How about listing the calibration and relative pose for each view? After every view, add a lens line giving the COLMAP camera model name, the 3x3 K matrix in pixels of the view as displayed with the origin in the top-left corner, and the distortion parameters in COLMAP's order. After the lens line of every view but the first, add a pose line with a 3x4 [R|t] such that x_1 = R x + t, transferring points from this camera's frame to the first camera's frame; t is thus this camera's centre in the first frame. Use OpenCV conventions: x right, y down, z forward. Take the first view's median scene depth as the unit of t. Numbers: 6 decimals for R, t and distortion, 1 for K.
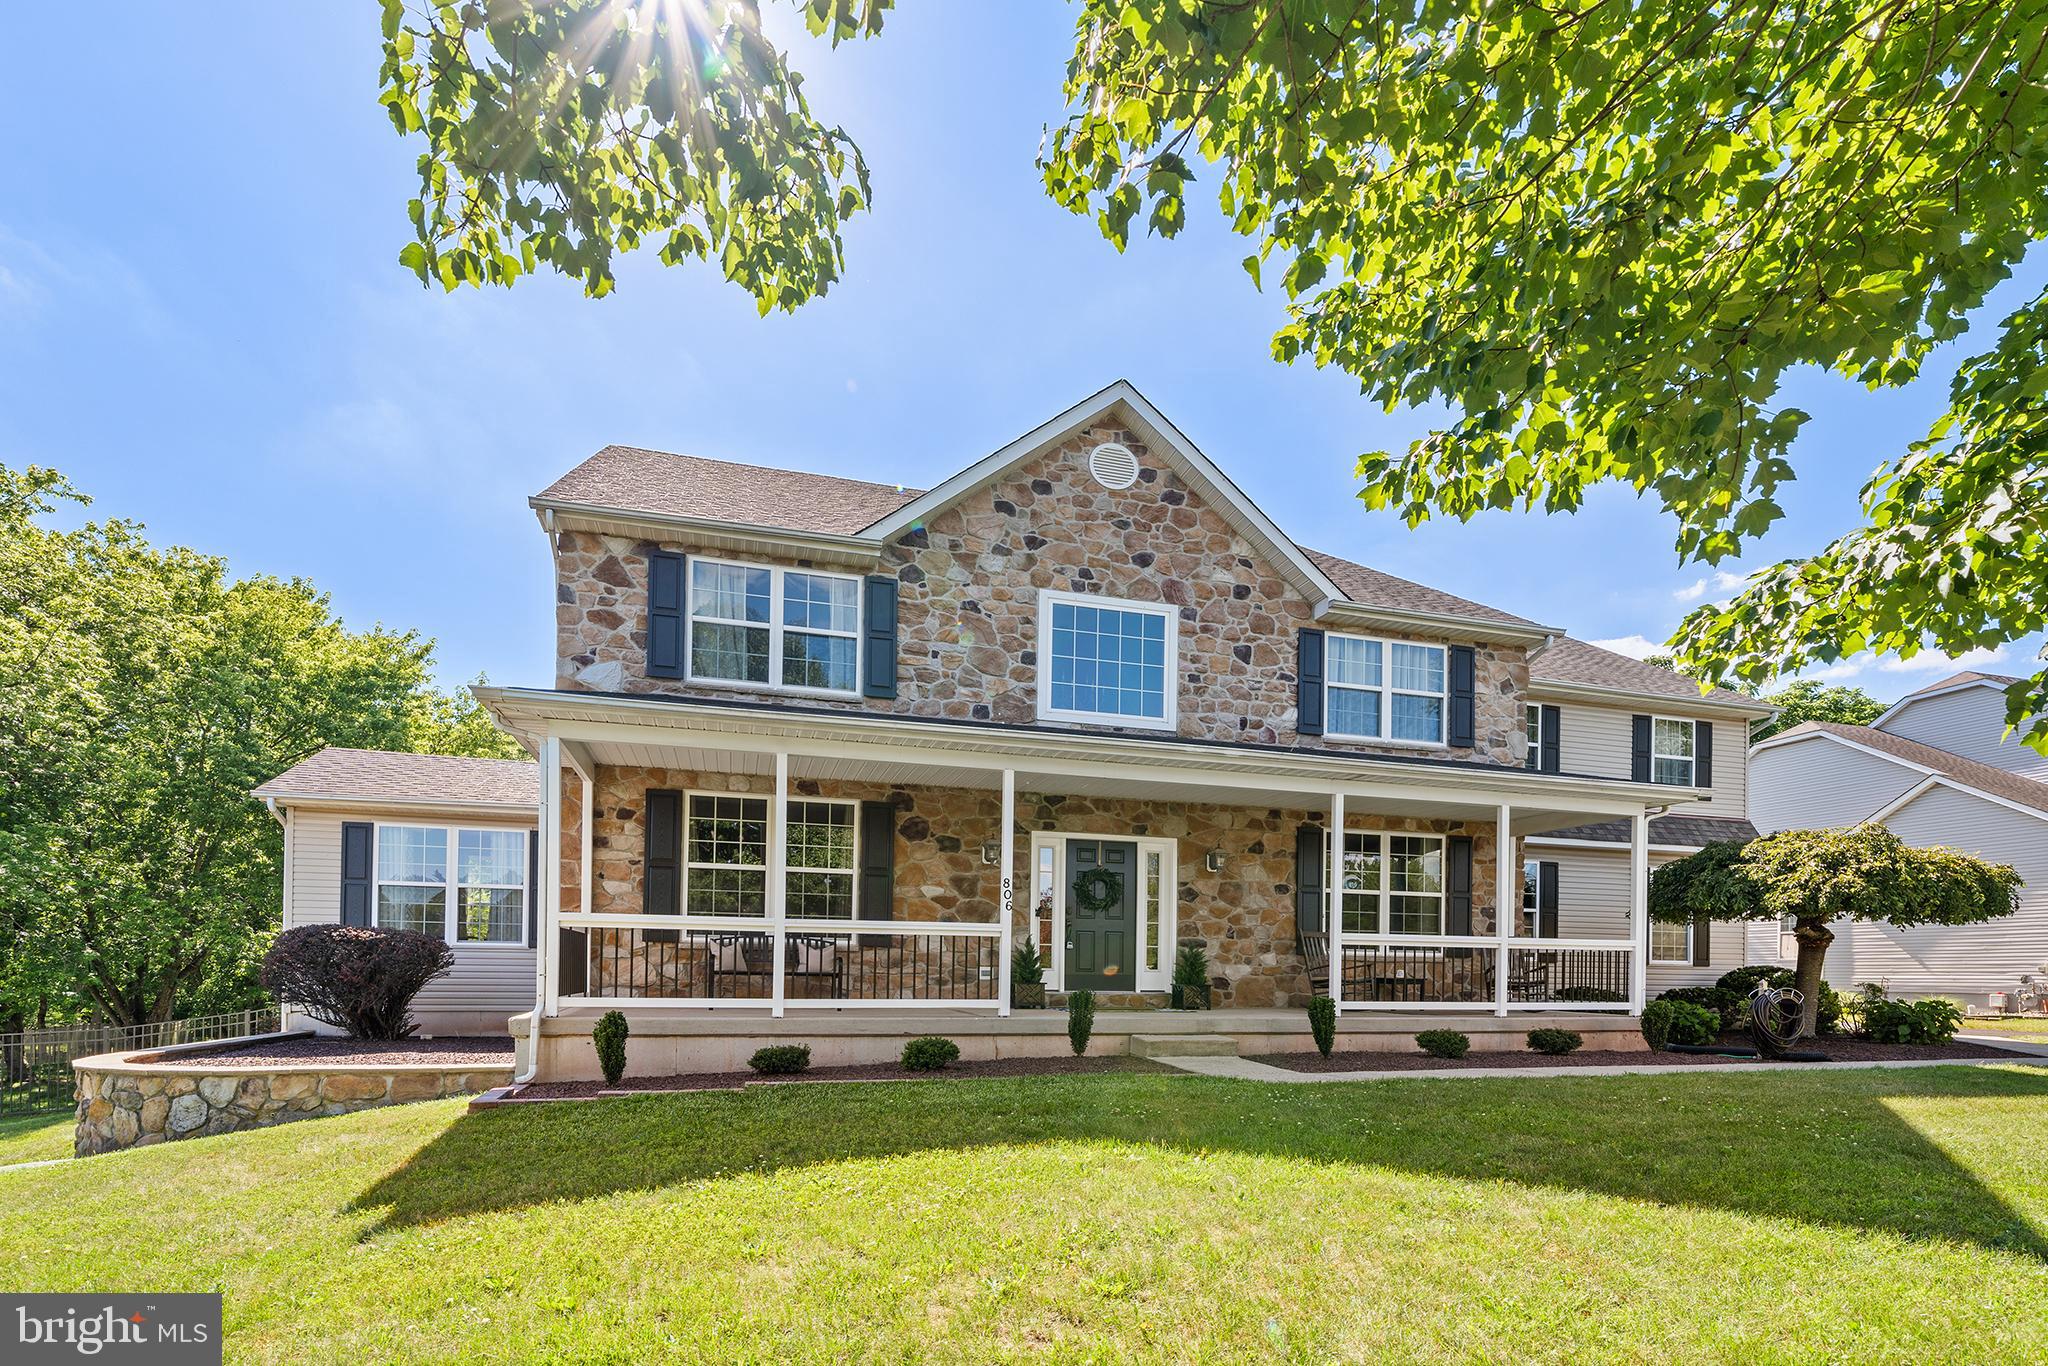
lens RADIAL K [[928.7, 0, 862.6], [0, 928.7, 652.3], [0, 0, 1]] dist [0.000341, -0.000201]
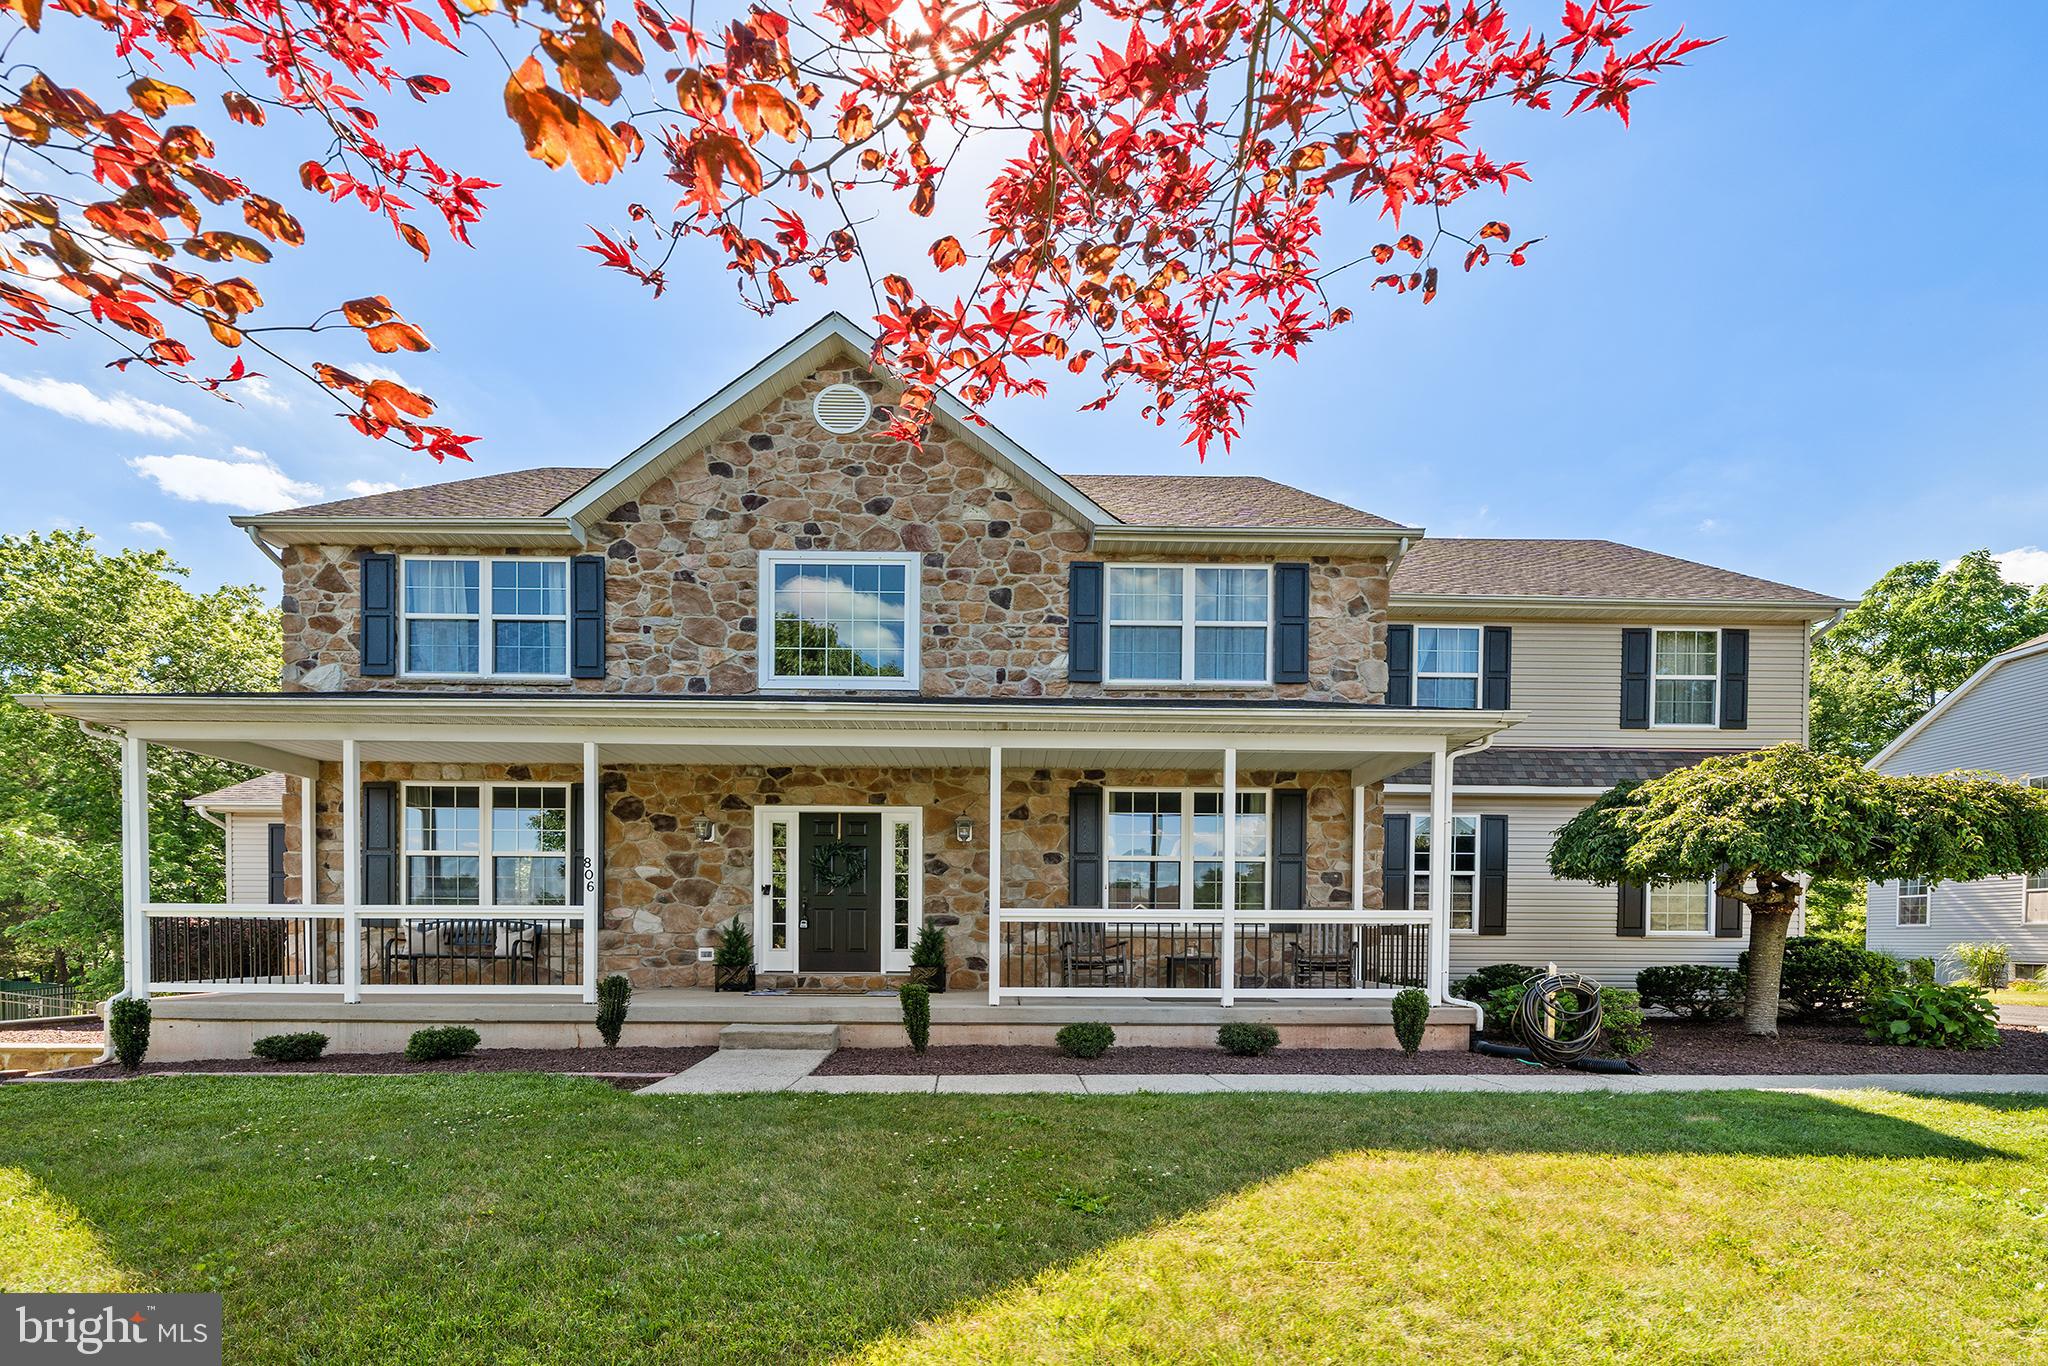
lens RADIAL K [[835.8, 0, 1028.1], [0, 835.8, 687.2], [0, 0, 1]] dist [-0.000475, 0.001401]
pose [[0.969857, -0.077440, -0.231043, 0.639687], [0.085677, 0.995988, 0.025818, 0.071241], [0.228117, -0.044835, 0.972601, 0.230674]]
